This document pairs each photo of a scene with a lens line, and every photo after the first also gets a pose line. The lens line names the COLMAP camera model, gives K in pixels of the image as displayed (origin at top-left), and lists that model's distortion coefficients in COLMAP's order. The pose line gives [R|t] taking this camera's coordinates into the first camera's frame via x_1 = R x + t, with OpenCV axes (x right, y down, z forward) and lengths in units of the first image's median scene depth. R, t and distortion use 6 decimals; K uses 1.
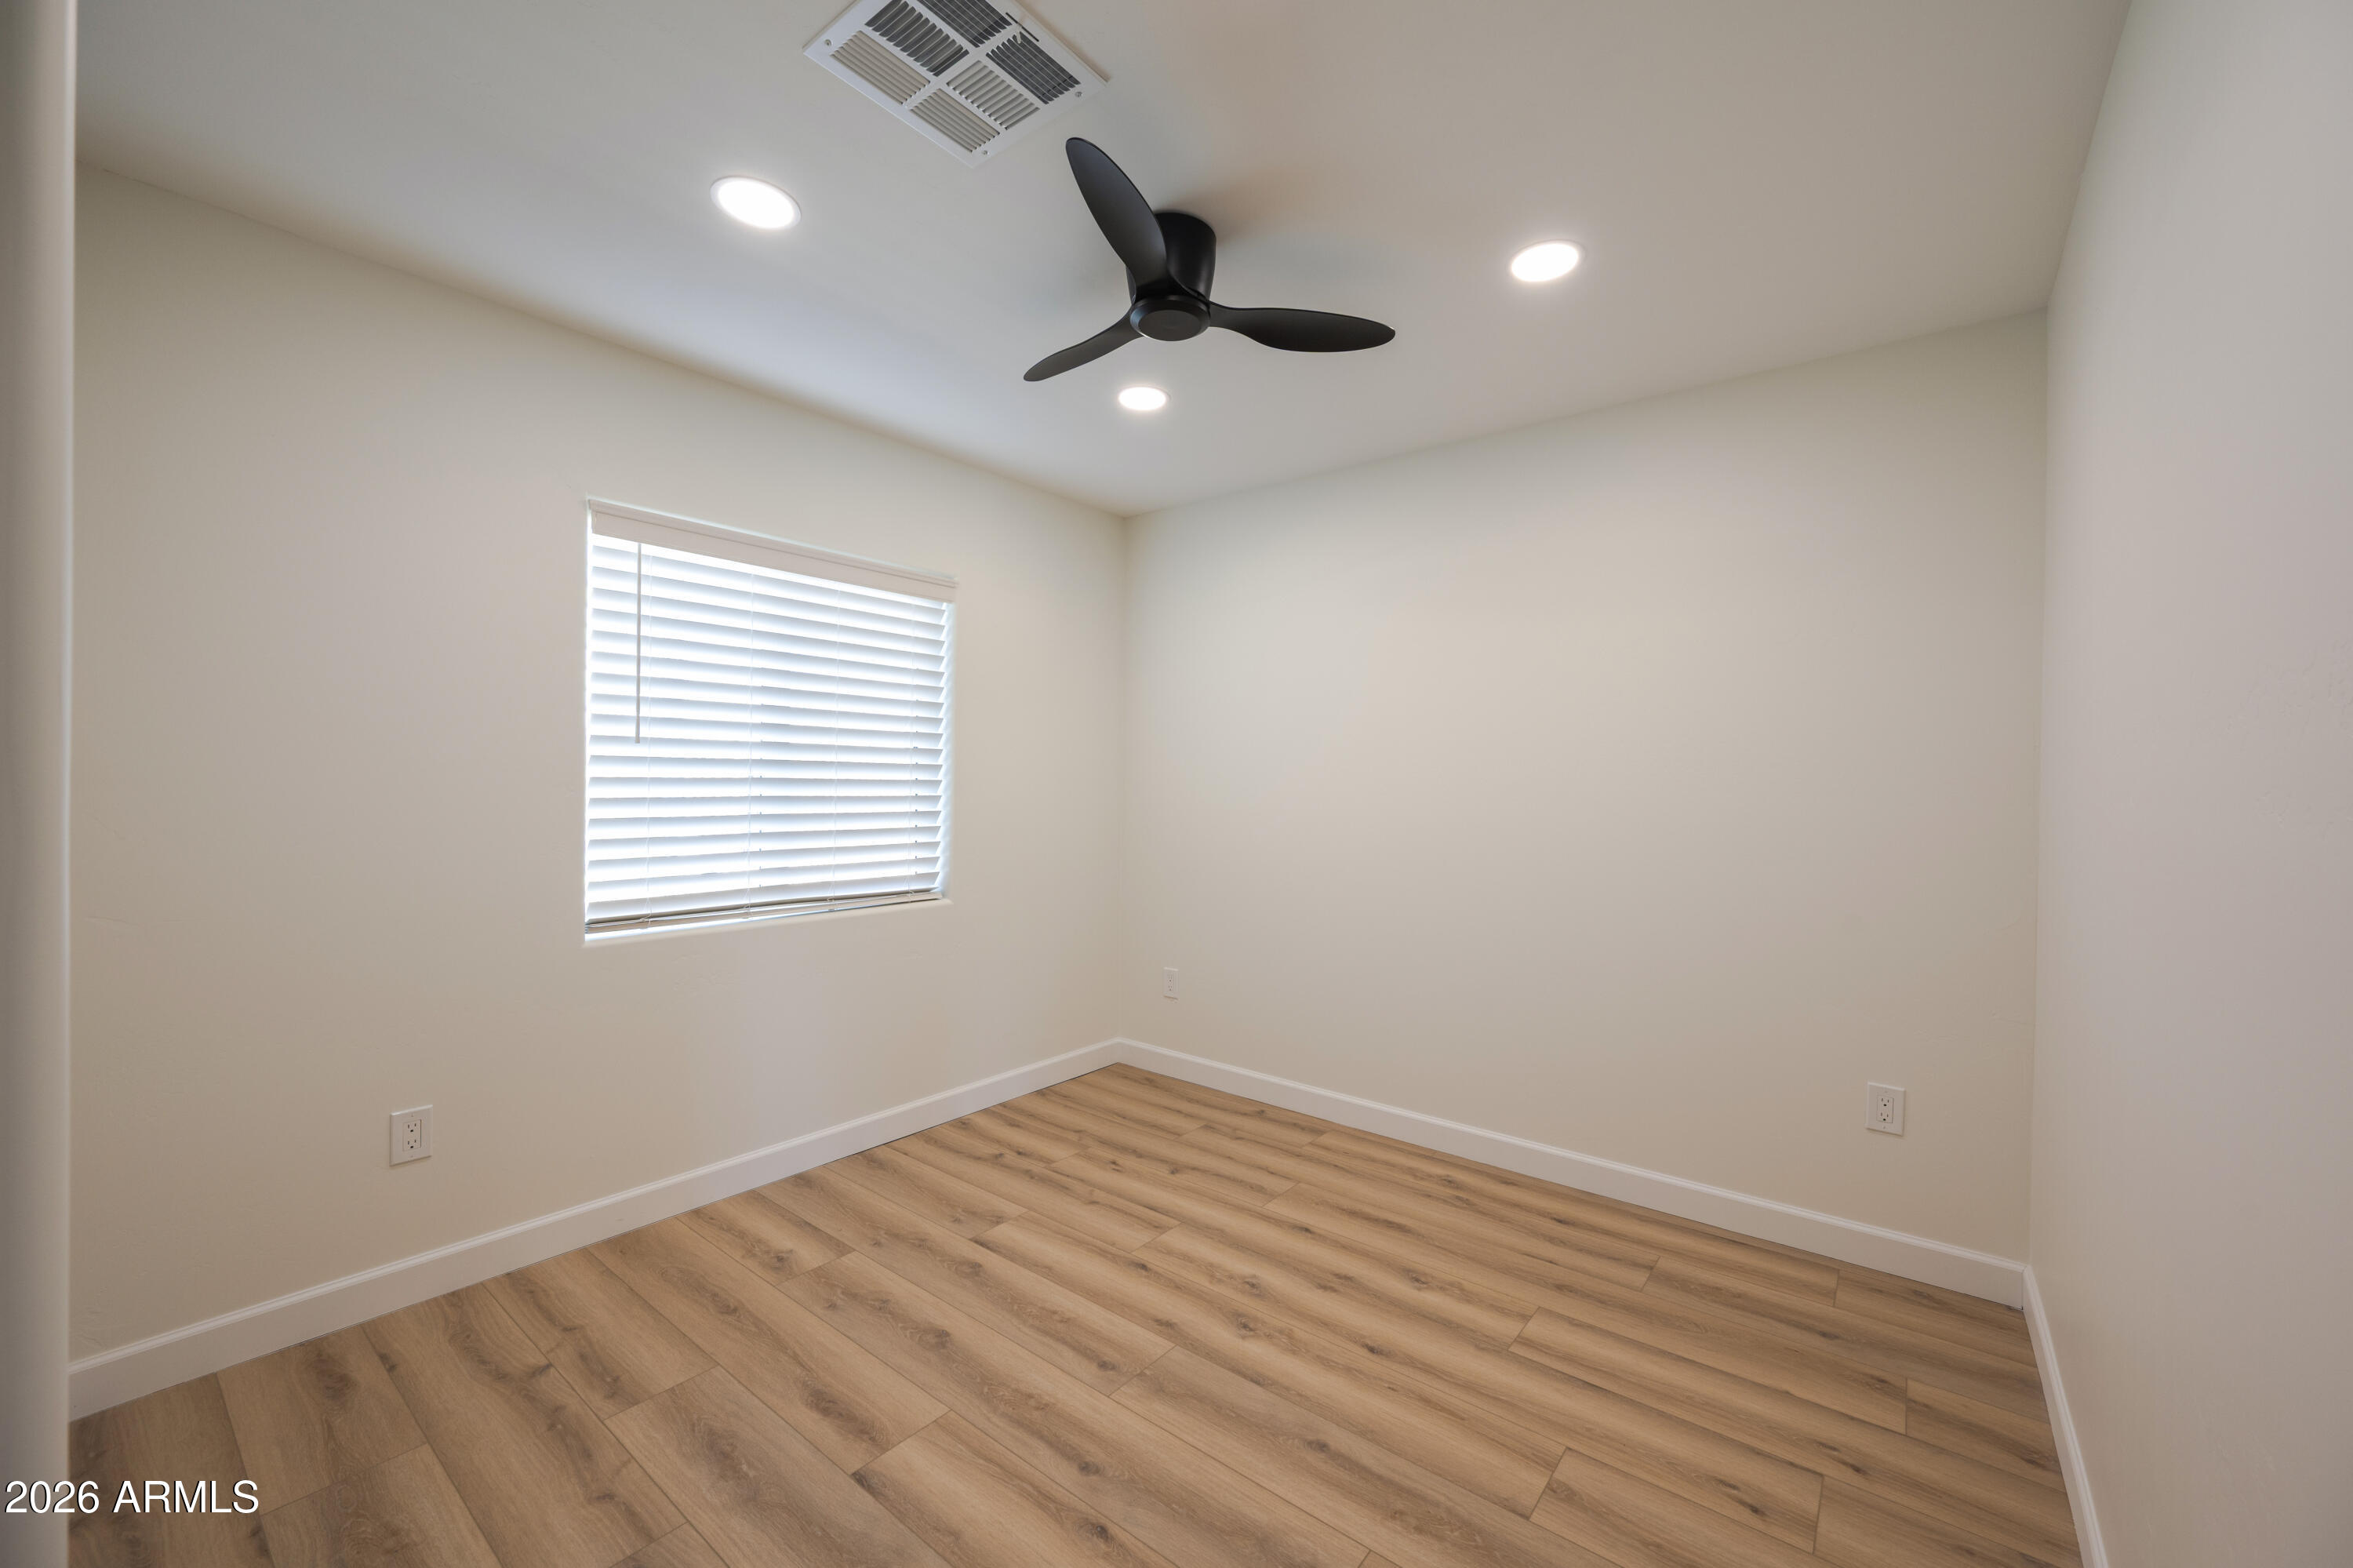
lens RADIAL K [[919.9, 0, 1162.3], [0, 919.9, 764.1], [0, 0, 1]] dist [-0.000753, 0.000187]
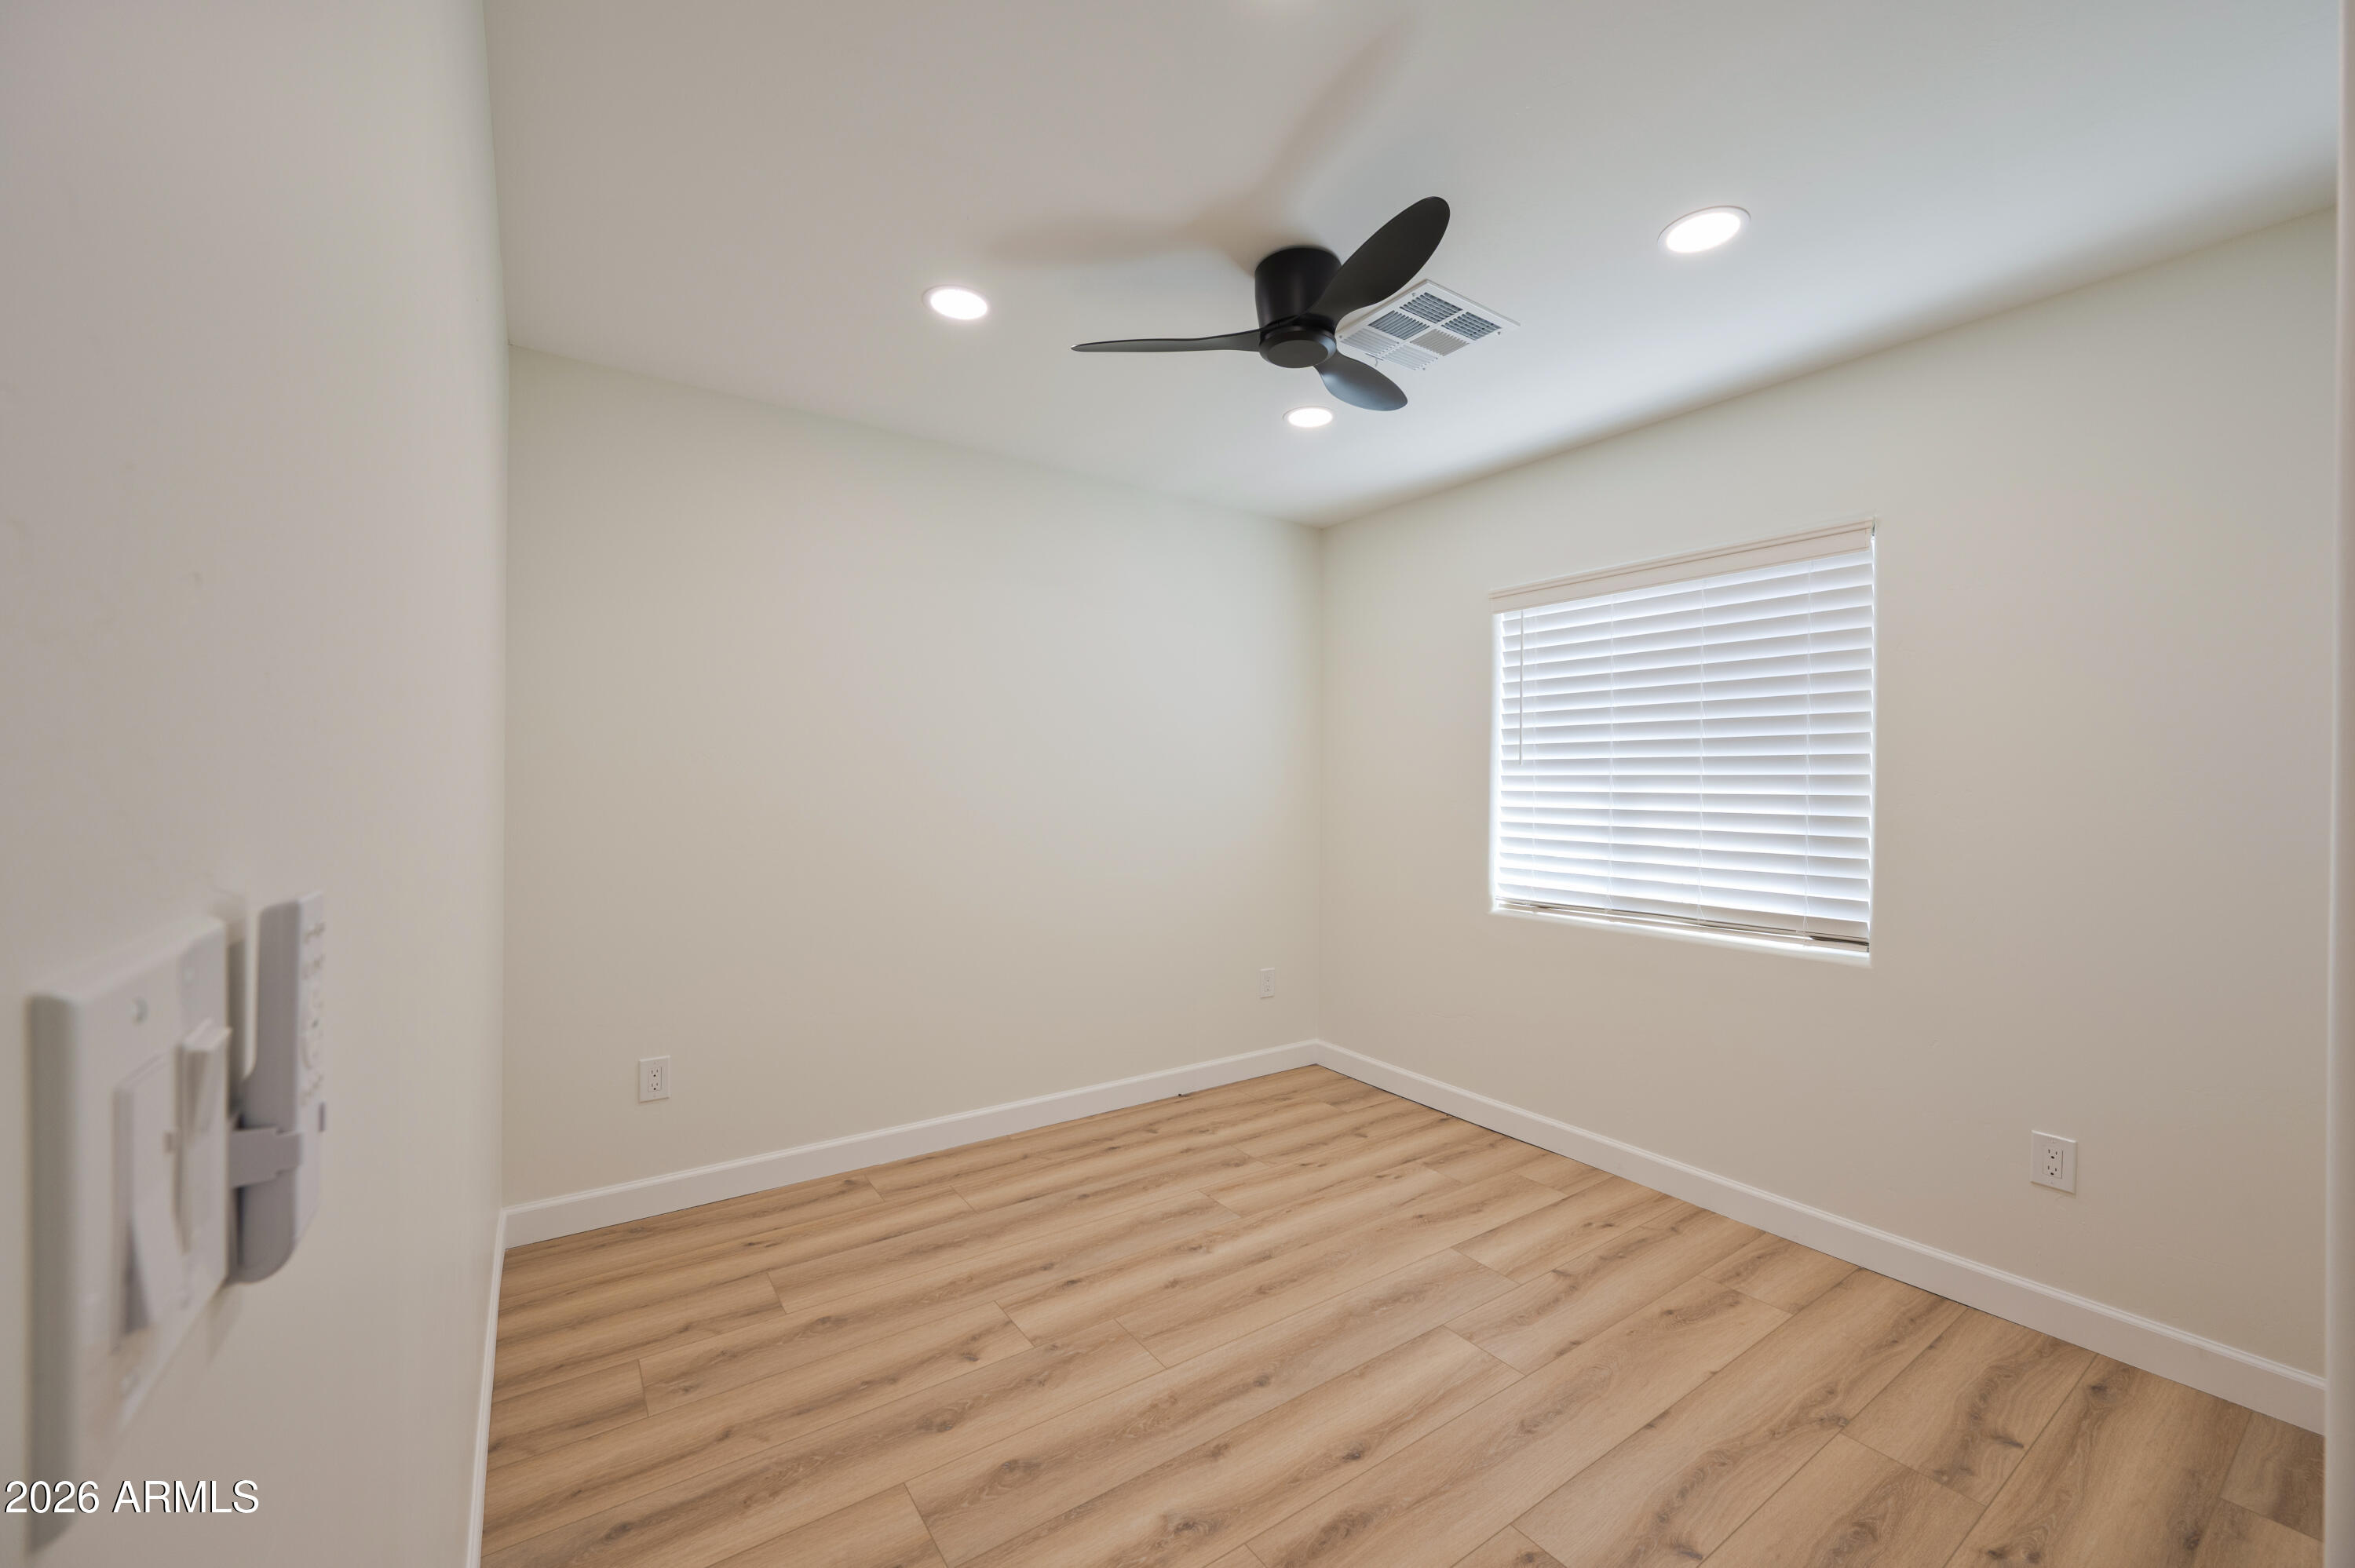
lens RADIAL K [[920.5, 0, 1176.6], [0, 920.5, 788.9], [0, 0, 1]] dist [-0.000753, 0.000187]
pose [[-0.301340, 0.001657, -0.953515, 0.913294], [0.008691, 0.999962, -0.001009, 0.008433], [0.953477, -0.008591, -0.301343, 1.030671]]
